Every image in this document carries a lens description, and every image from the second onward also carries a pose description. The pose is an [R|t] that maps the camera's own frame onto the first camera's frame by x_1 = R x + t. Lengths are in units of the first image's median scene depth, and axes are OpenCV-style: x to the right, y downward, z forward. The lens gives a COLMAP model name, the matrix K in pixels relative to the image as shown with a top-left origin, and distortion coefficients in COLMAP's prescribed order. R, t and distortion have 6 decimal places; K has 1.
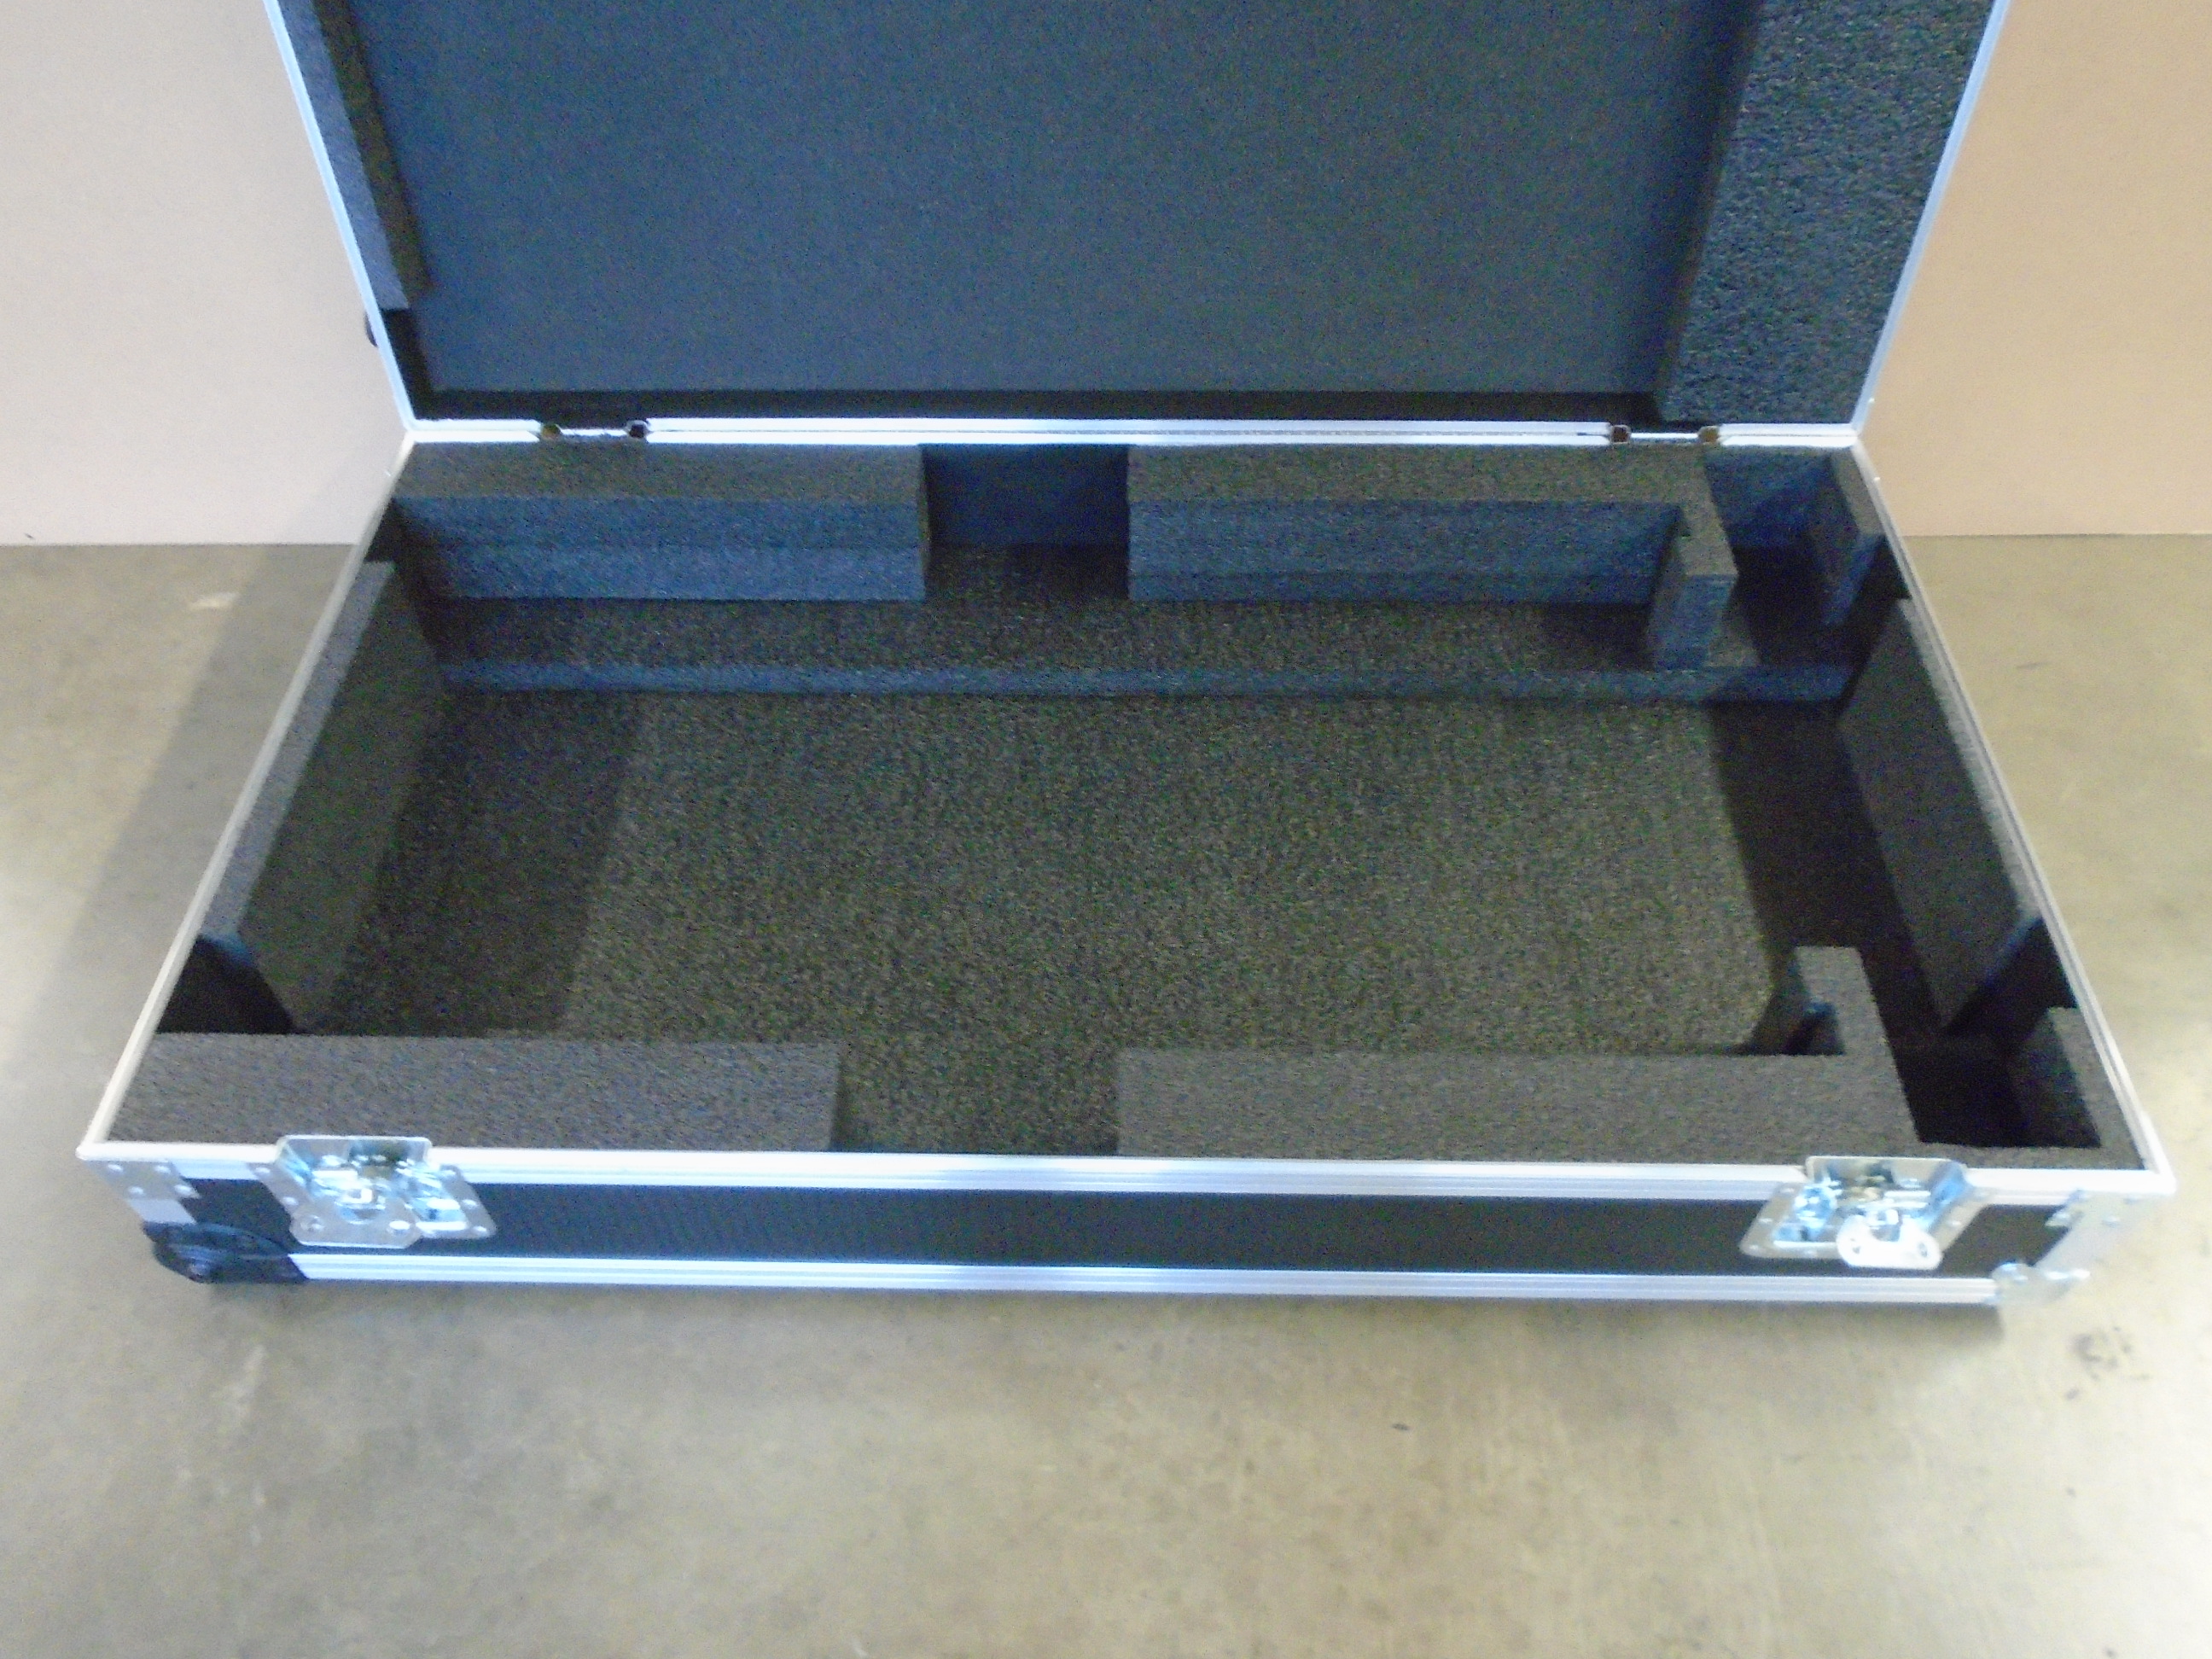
lens RADIAL K [[1715.1, 0, 1096.2], [0, 1715.1, 821.4], [0, 0, 1]] dist [-0.005241, -0.000026]
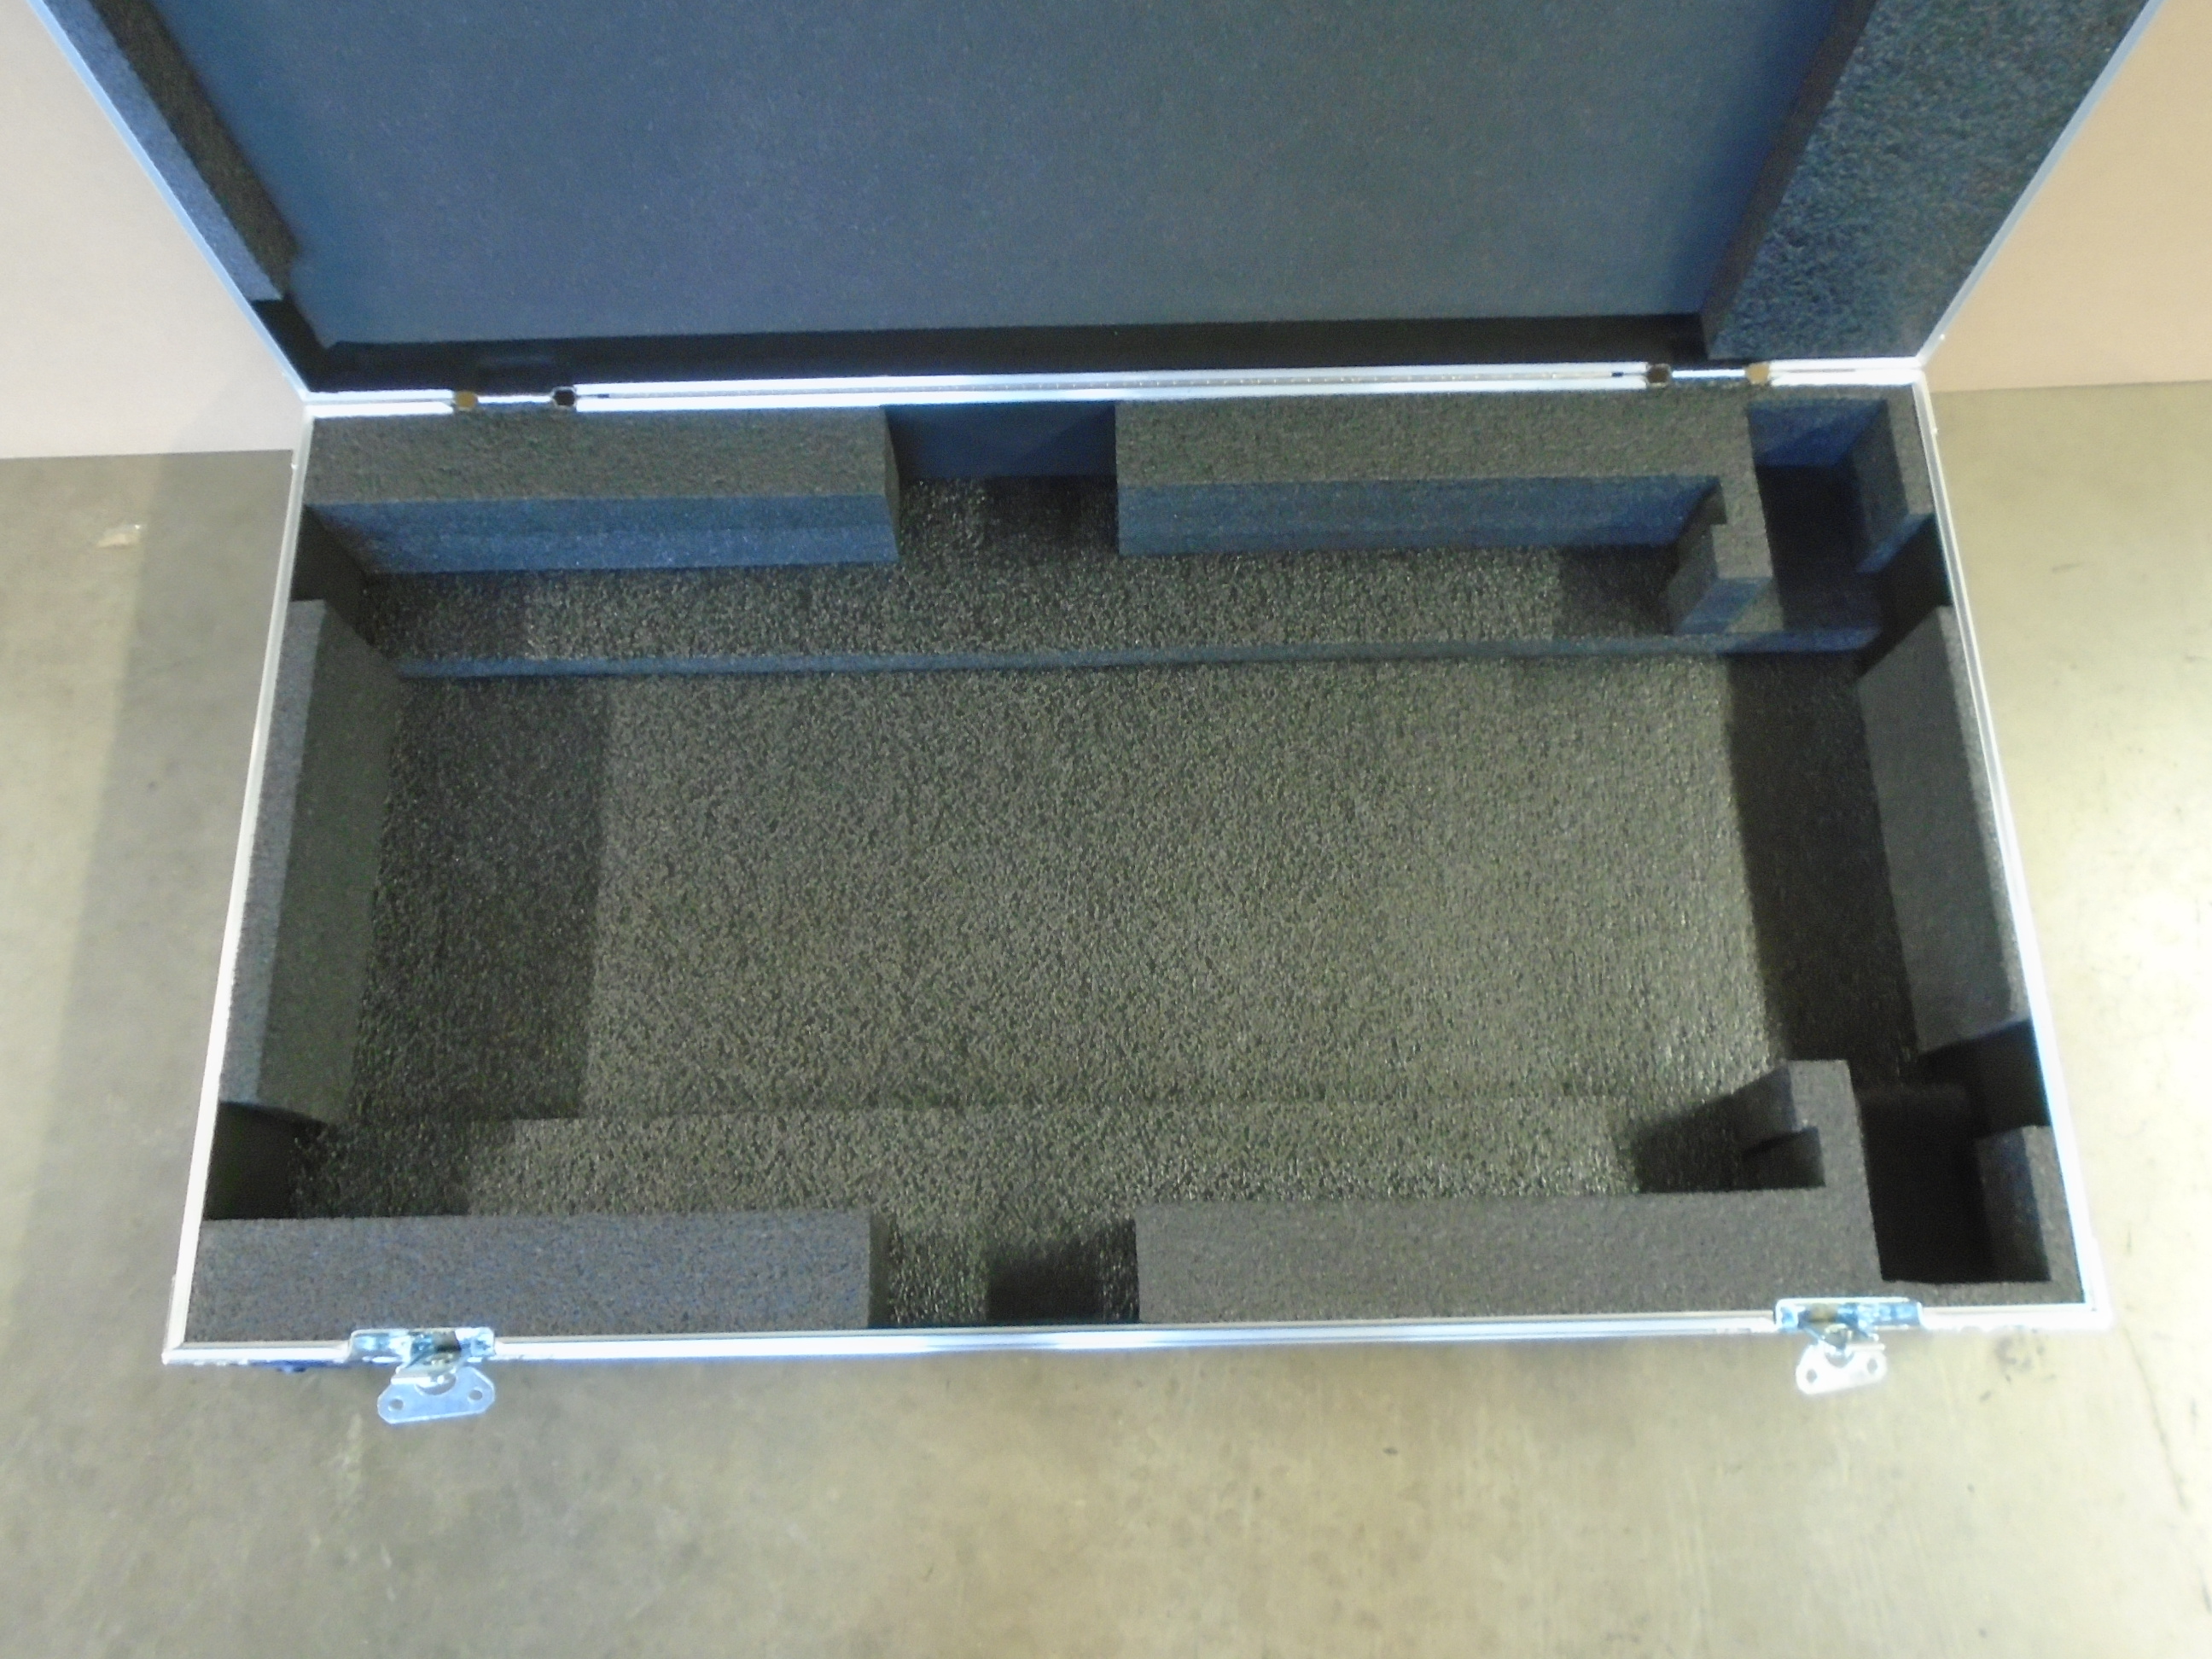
lens RADIAL K [[1715.1, 0, 1096.2], [0, 1715.1, 821.4], [0, 0, 1]] dist [-0.005241, -0.000026]
pose [[0.999135, -0.038715, 0.015149, -0.014131], [0.030392, 0.928822, 0.369277, -0.375794], [-0.028368, -0.368498, 0.929196, 0.091160]]
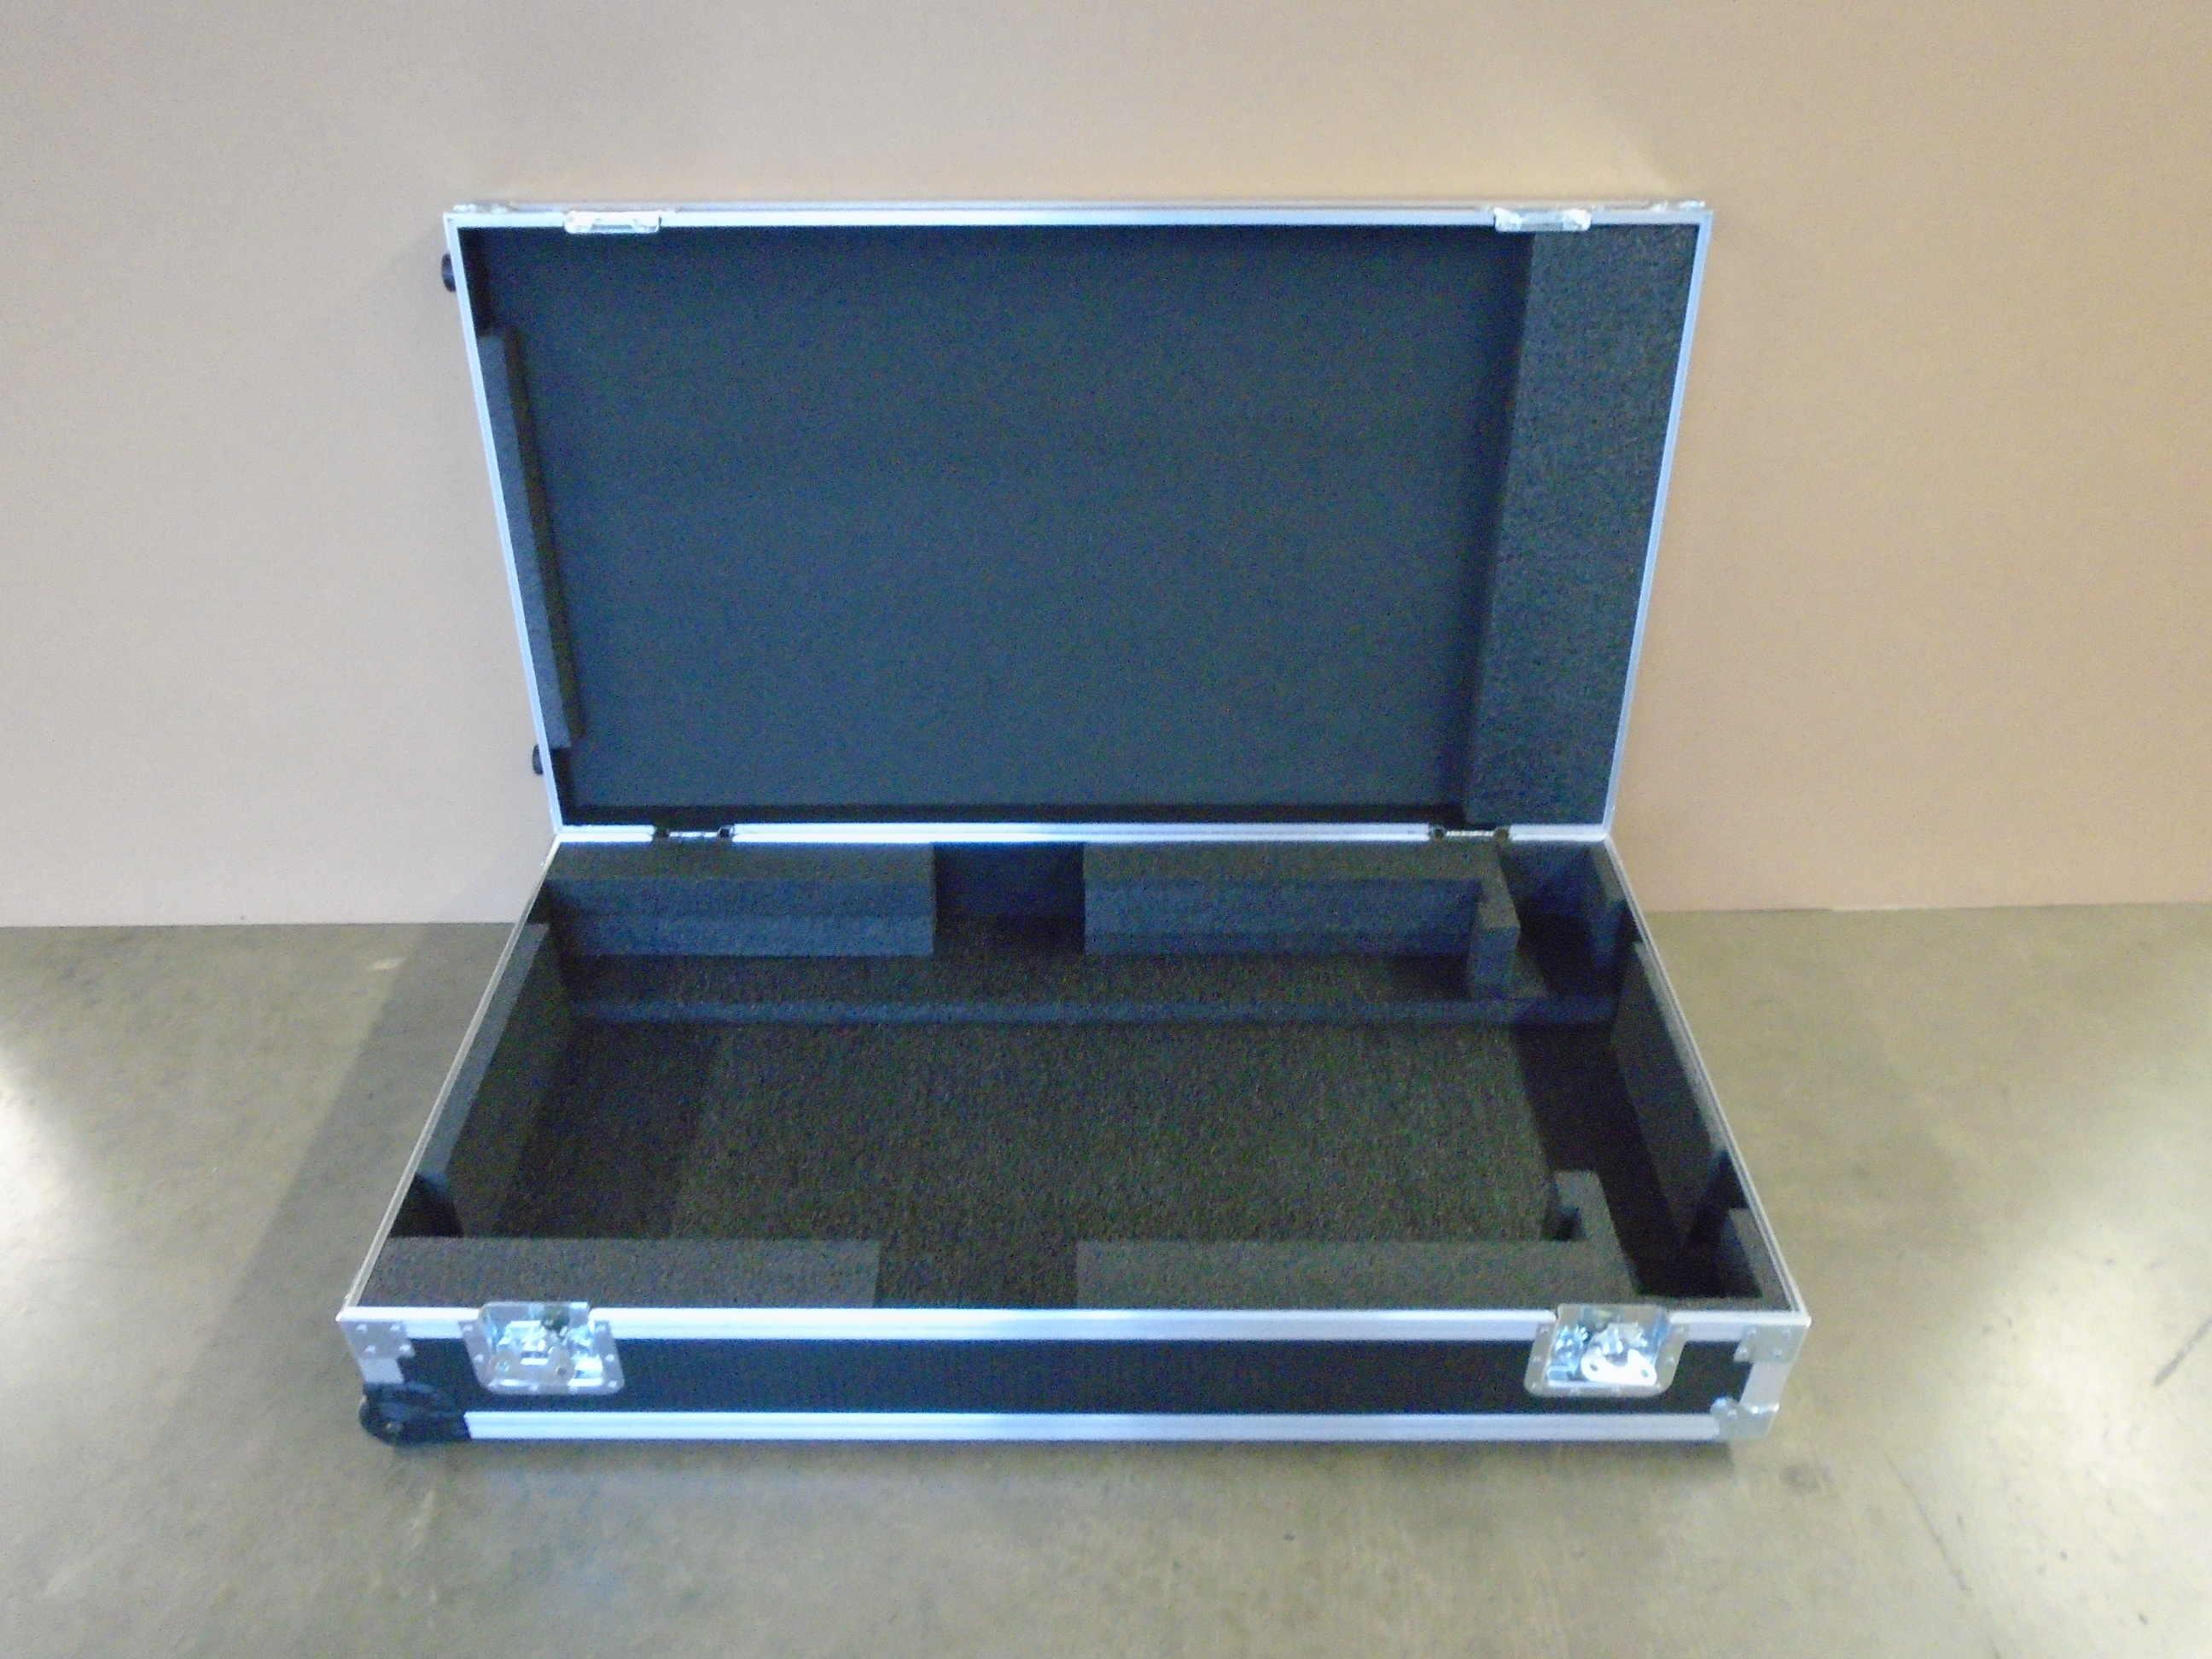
lens RADIAL K [[1715.1, 0, 1096.2], [0, 1715.1, 821.4], [0, 0, 1]] dist [-0.005241, -0.000026]
pose [[0.999796, -0.003059, 0.019980, 0.001326], [0.008079, 0.966564, -0.256296, 0.127576], [-0.018528, 0.256405, 0.966392, -0.364656]]
